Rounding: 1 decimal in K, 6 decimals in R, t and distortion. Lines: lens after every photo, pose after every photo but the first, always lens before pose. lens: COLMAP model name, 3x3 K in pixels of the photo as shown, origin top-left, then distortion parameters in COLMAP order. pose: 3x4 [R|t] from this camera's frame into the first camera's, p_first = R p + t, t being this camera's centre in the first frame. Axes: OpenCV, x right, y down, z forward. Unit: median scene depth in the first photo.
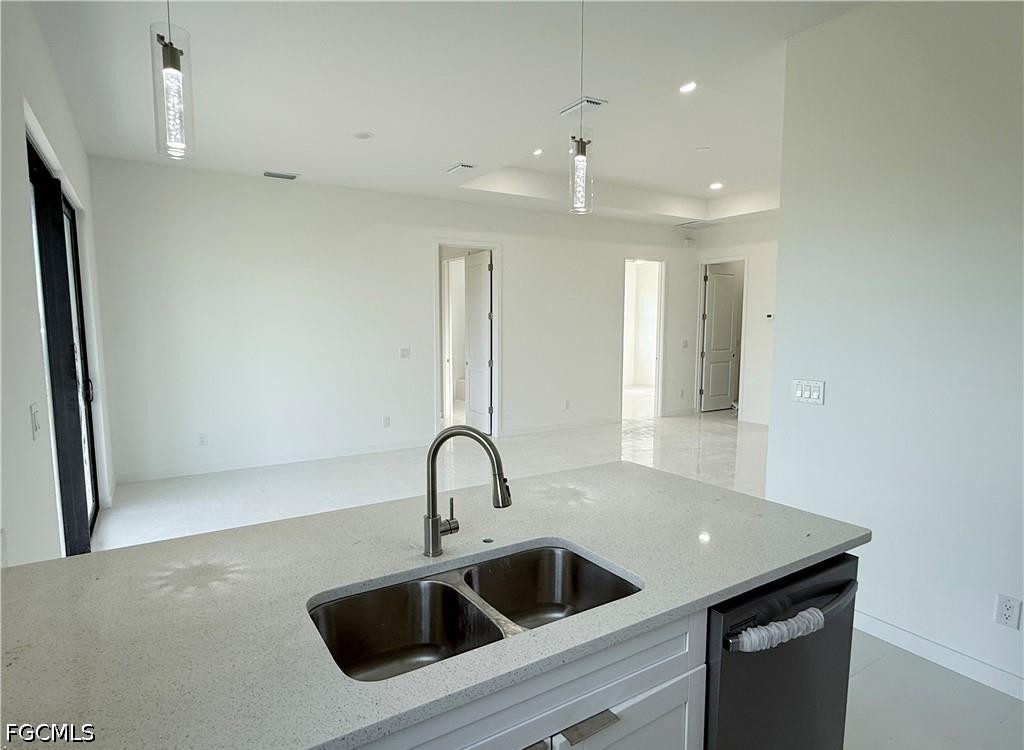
lens RADIAL K [[576.0, 0, 501.9], [0, 576.0, 383.3], [0, 0, 1]] dist [0.007066, -0.001670]
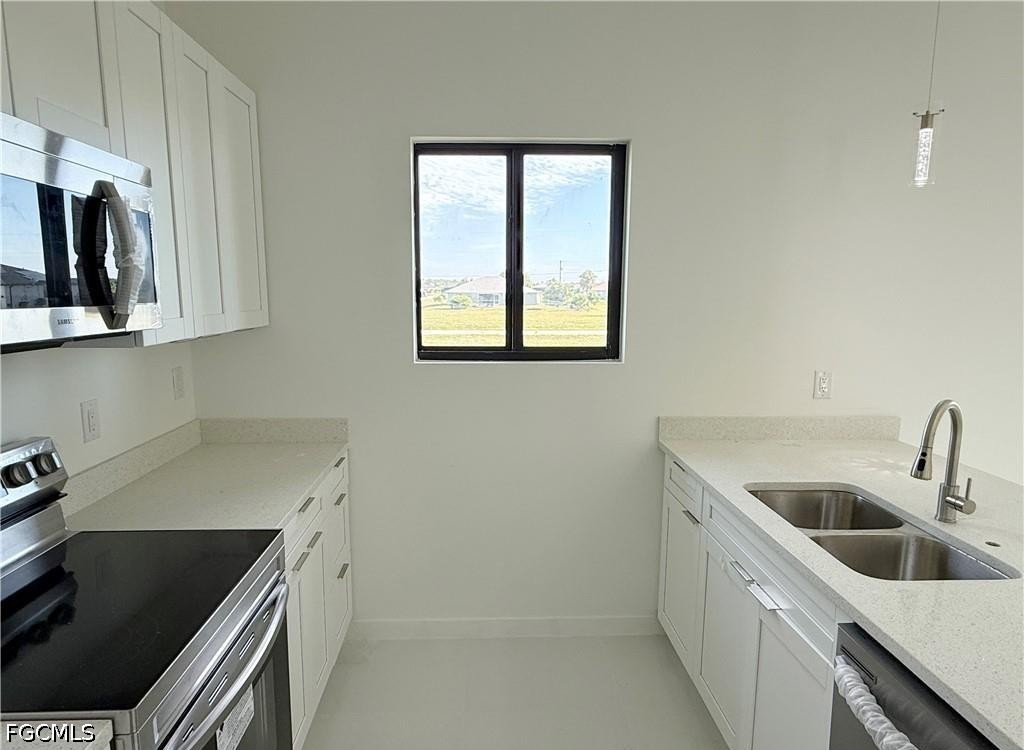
lens RADIAL K [[632.3, 0, 508.0], [0, 632.3, 374.1], [0, 0, 1]] dist [-0.002463, 0.000216]
pose [[-0.496757, 0.108706, -0.861055, 1.298332], [-0.102527, 0.977827, 0.182598, -0.096883], [0.861812, 0.178988, -0.474598, 0.856004]]
